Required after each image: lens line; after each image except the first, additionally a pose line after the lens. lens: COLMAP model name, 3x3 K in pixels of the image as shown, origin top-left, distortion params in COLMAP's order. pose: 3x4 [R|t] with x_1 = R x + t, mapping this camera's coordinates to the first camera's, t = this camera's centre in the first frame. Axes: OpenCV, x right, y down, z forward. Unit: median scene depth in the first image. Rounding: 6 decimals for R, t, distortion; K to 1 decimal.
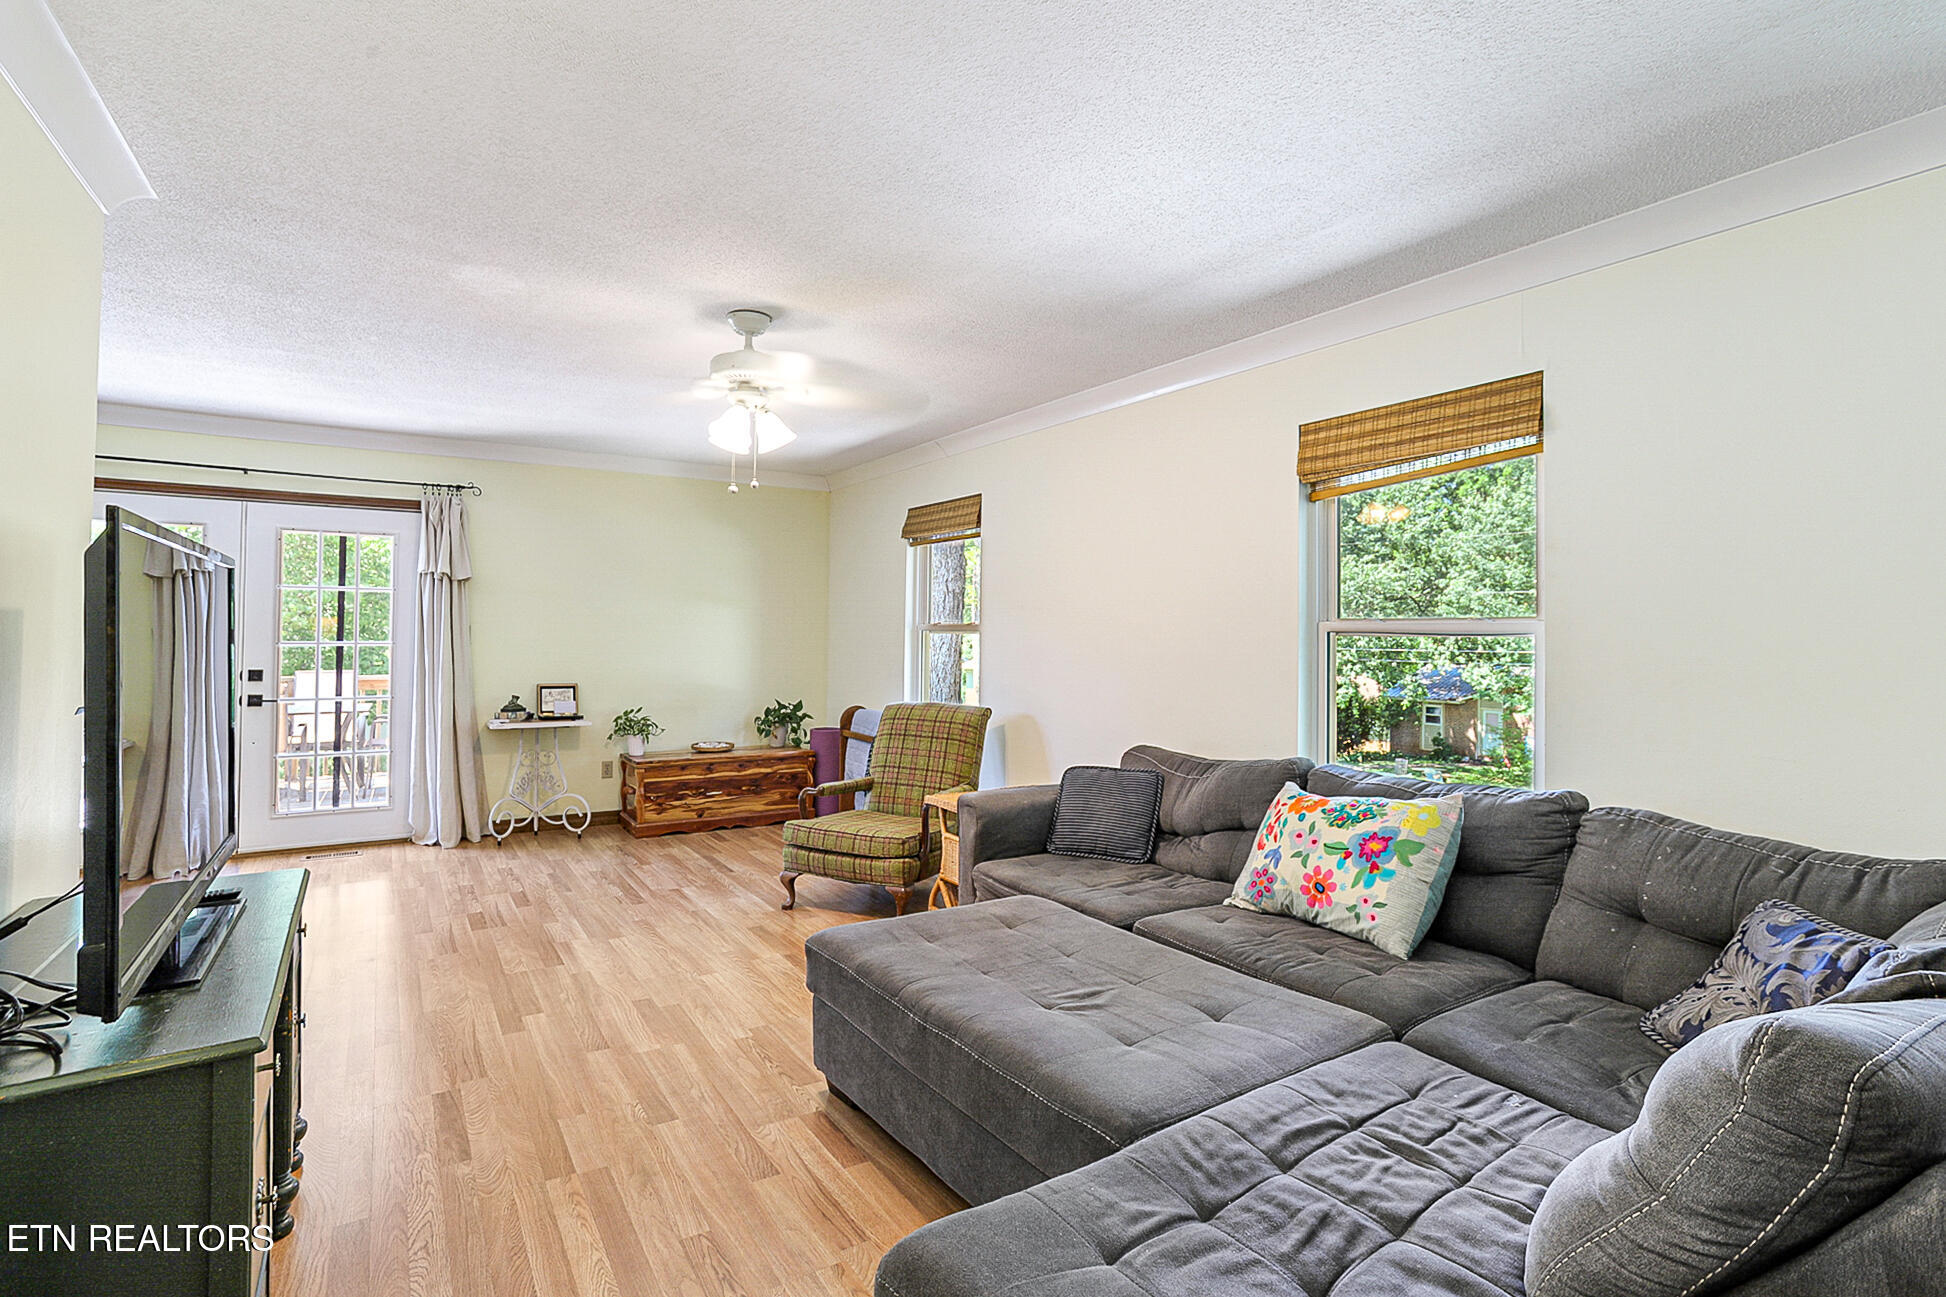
lens RADIAL K [[923.0, 0, 973.0], [0, 923.0, 648.5], [0, 0, 1]] dist [-0.030156, 0.000028]
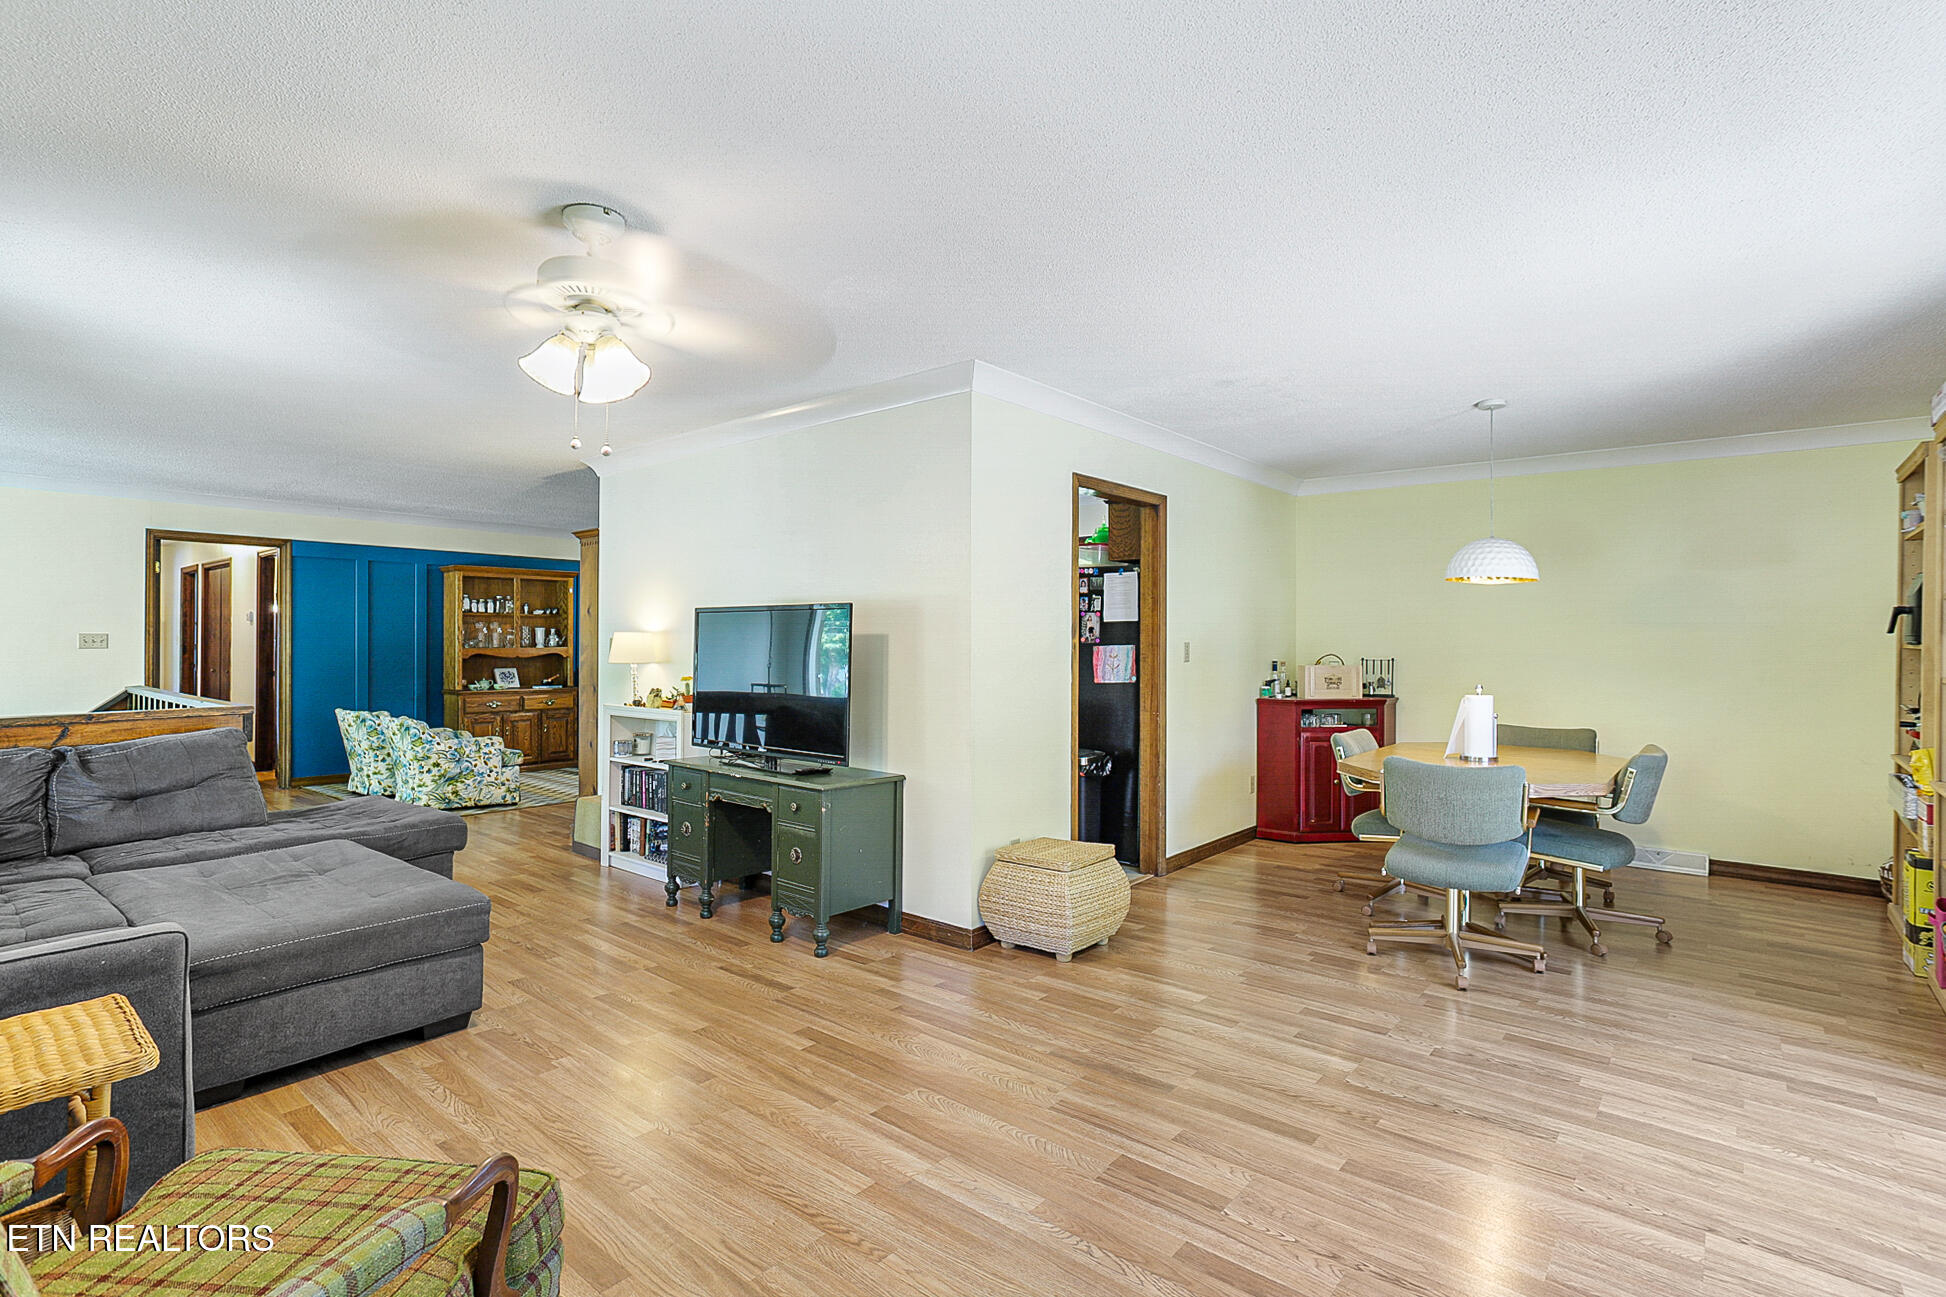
lens RADIAL K [[923.0, 0, 973.0], [0, 923.0, 648.5], [0, 0, 1]] dist [-0.030156, 0.000028]
pose [[-0.953148, -0.016433, -0.302058, -0.326274], [-0.022240, 0.999628, 0.015794, -0.026138], [0.301686, 0.021772, -0.953159, 1.805620]]
